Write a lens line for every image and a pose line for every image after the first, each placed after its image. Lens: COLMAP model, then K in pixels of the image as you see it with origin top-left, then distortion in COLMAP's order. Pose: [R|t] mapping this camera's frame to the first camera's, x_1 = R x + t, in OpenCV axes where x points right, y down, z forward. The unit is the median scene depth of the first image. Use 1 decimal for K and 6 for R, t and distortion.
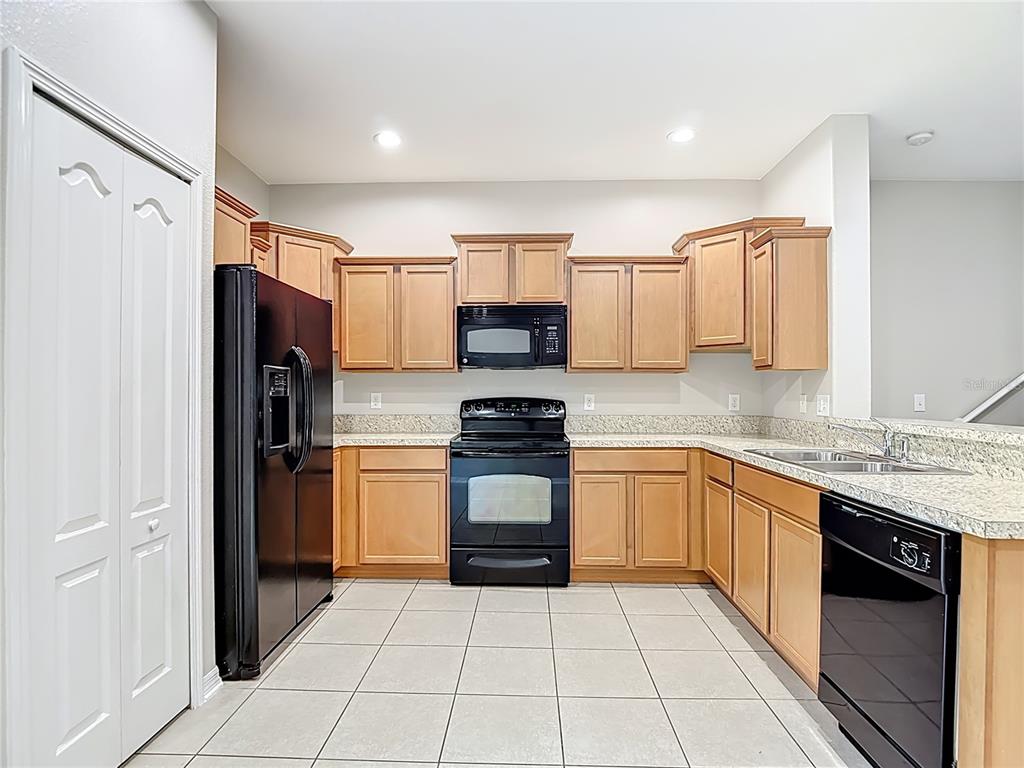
lens RADIAL K [[540.8, 0, 514.1], [0, 540.8, 388.7], [0, 0, 1]] dist [-0.003945, -0.016440]
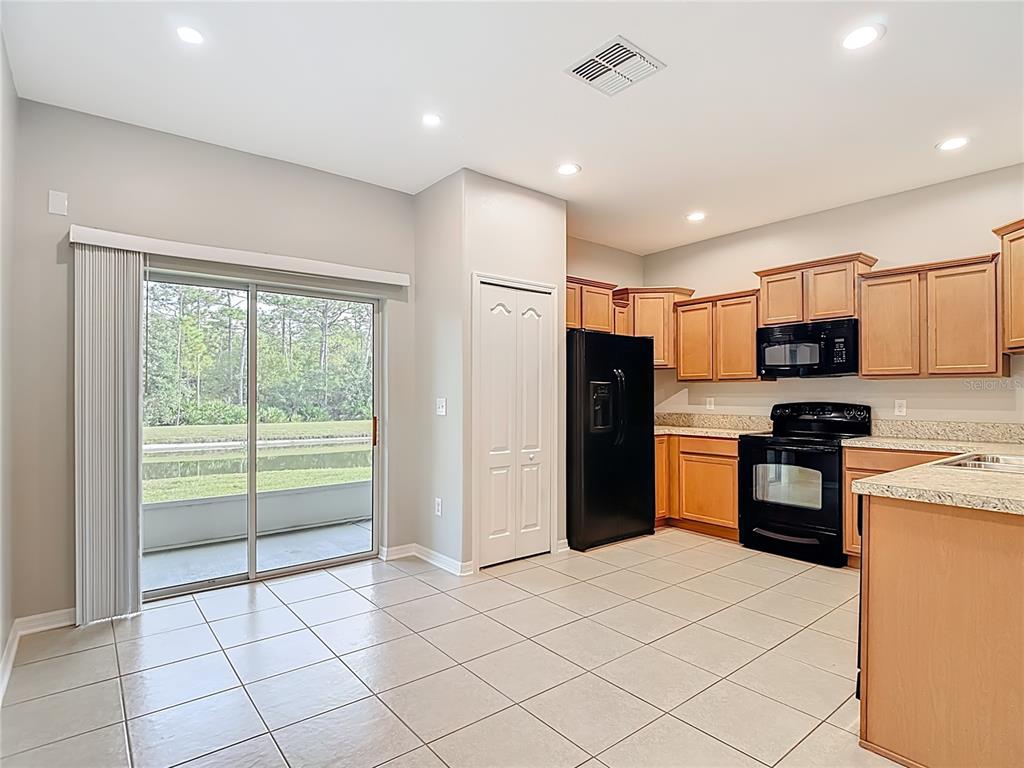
lens RADIAL K [[540.8, 0, 510.9], [0, 540.8, 390.0], [0, 0, 1]] dist [-0.003945, -0.016440]
pose [[0.646648, -0.007709, -0.762750, 0.518617], [0.000798, 0.999955, -0.009430, 0.000944], [0.762788, 0.005489, 0.646625, -0.263380]]
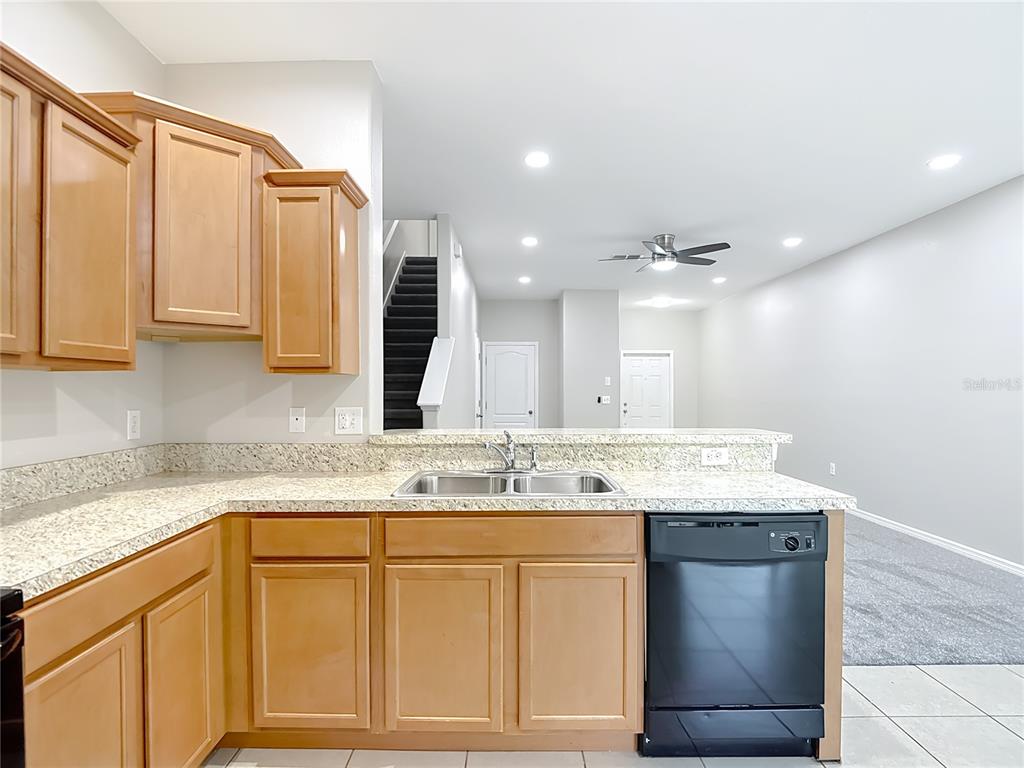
lens RADIAL K [[540.8, 0, 512.9], [0, 540.8, 382.5], [0, 0, 1]] dist [-0.003945, -0.016440]
pose [[-0.027633, 0.006628, 0.999596, -0.201713], [-0.000880, 0.999977, -0.006655, -0.018095], [-0.999618, -0.001063, -0.027626, 0.719772]]
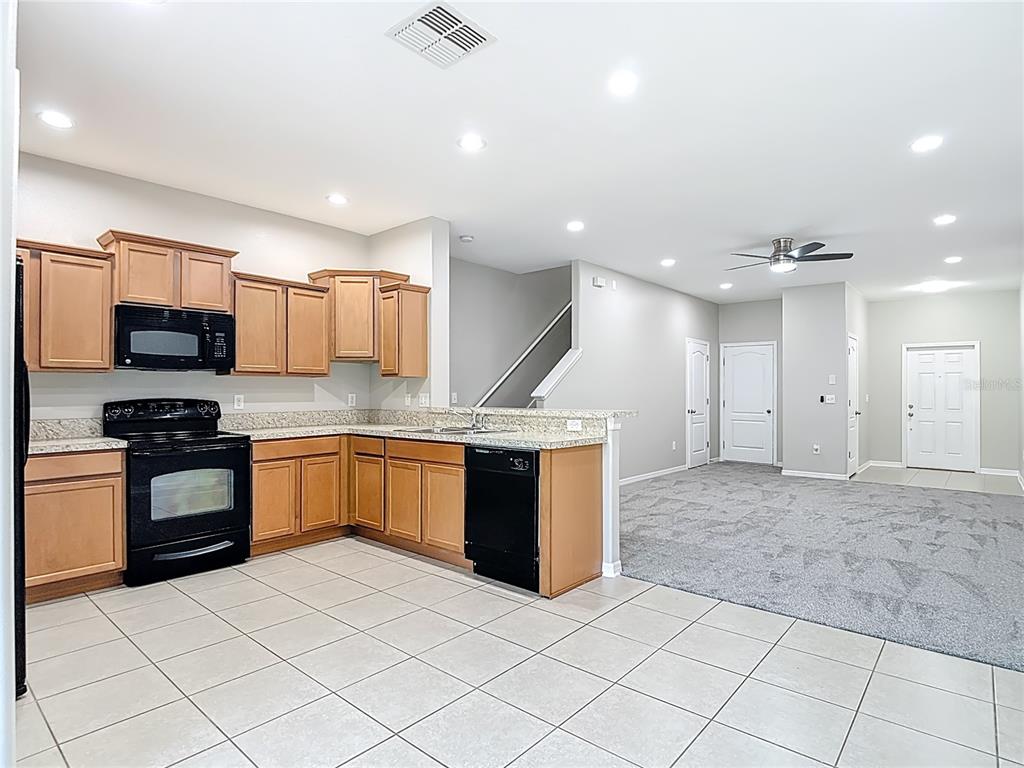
lens RADIAL K [[540.8, 0, 513.1], [0, 540.8, 385.1], [0, 0, 1]] dist [-0.003945, -0.016440]
pose [[0.629234, 0.005622, 0.777196, -0.440133], [0.001808, 0.999961, -0.008697, 0.001074], [-0.777214, 0.006877, 0.629199, -0.168417]]
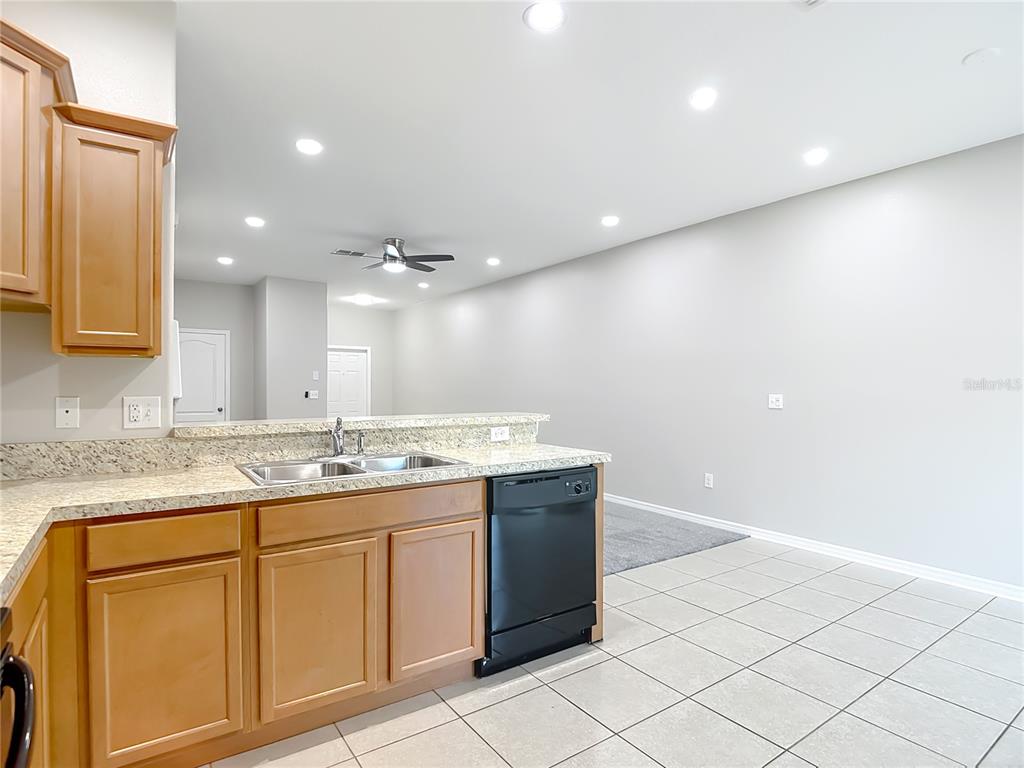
lens RADIAL K [[540.8, 0, 517.7], [0, 540.8, 383.6], [0, 0, 1]] dist [-0.003945, -0.016440]
pose [[-0.600334, -0.002961, 0.799744, -0.222972], [-0.008301, 0.999962, -0.002529, -0.006328], [-0.799706, -0.008157, -0.600336, 0.944974]]
